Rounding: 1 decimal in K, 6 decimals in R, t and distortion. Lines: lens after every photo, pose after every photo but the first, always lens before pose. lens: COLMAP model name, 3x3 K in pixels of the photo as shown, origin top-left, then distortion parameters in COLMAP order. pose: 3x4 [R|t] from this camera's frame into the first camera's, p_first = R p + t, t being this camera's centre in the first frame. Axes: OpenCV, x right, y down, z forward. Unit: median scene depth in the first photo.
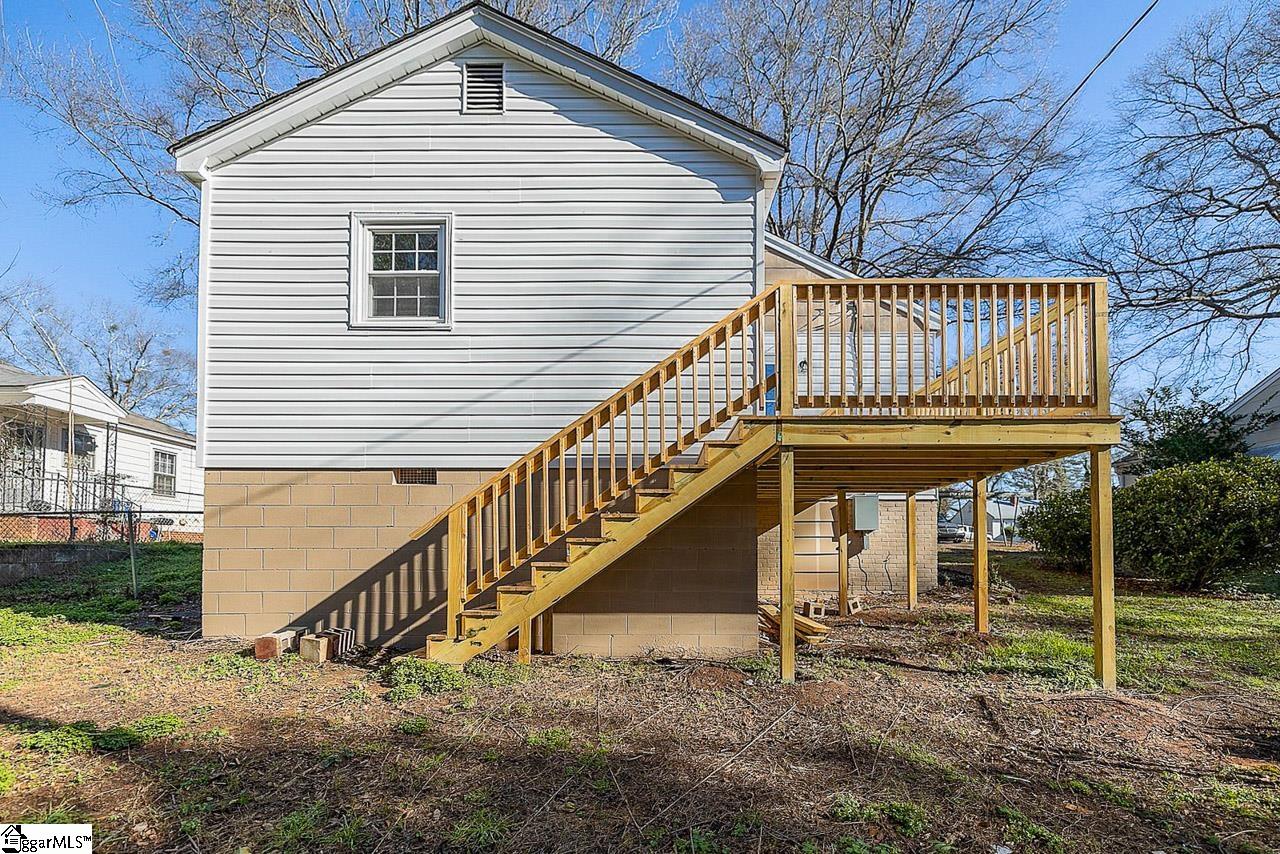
lens RADIAL K [[536.6, 0, 641.1], [0, 536.6, 542.2], [0, 0, 1]] dist [0.000067, -0.000094]
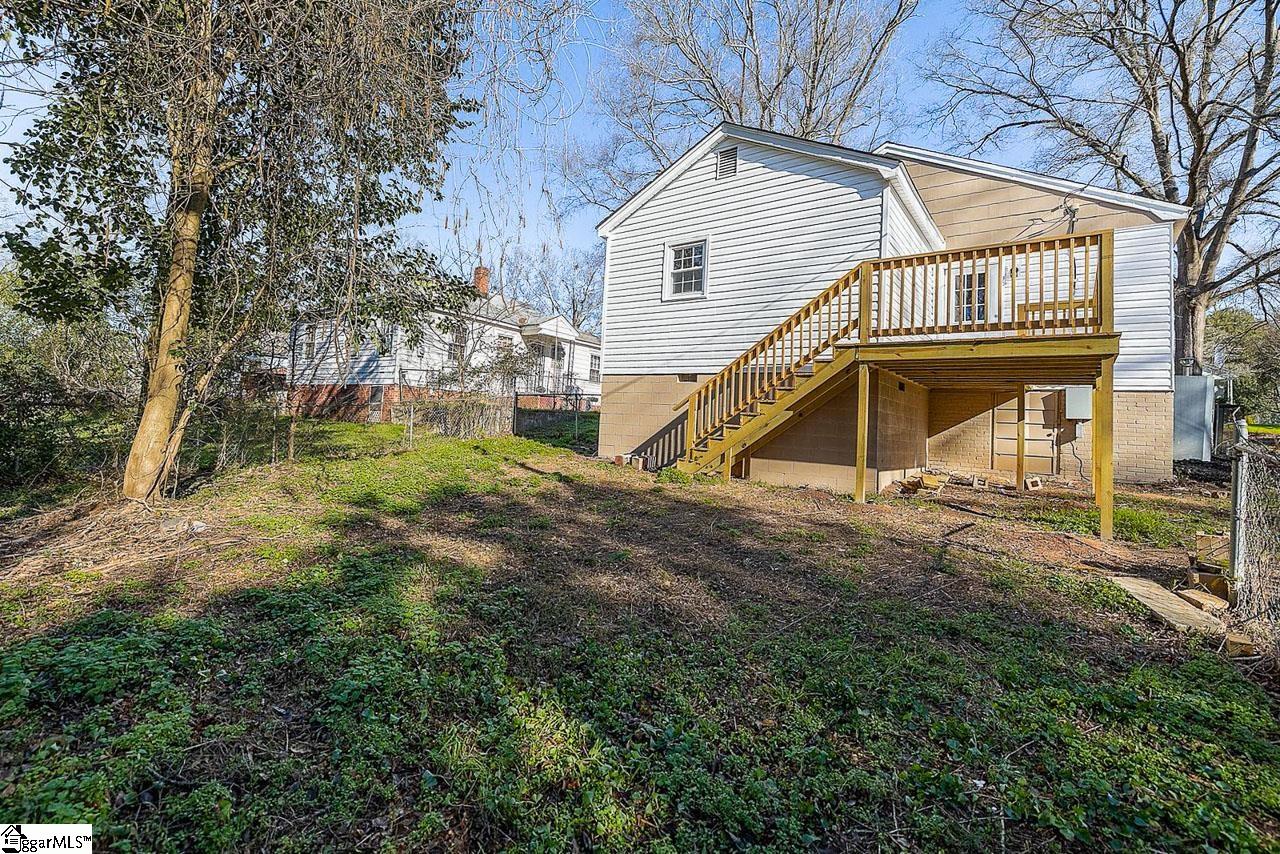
lens RADIAL K [[550.0, 0, 643.8], [0, 550.0, 424.9], [0, 0, 1]] dist [0.007790, 0.000083]
pose [[0.798702, 0.044814, -0.600056, 0.620278], [-0.045417, 0.998868, 0.014147, 0.020229], [0.600011, 0.015954, 0.799833, -0.623769]]
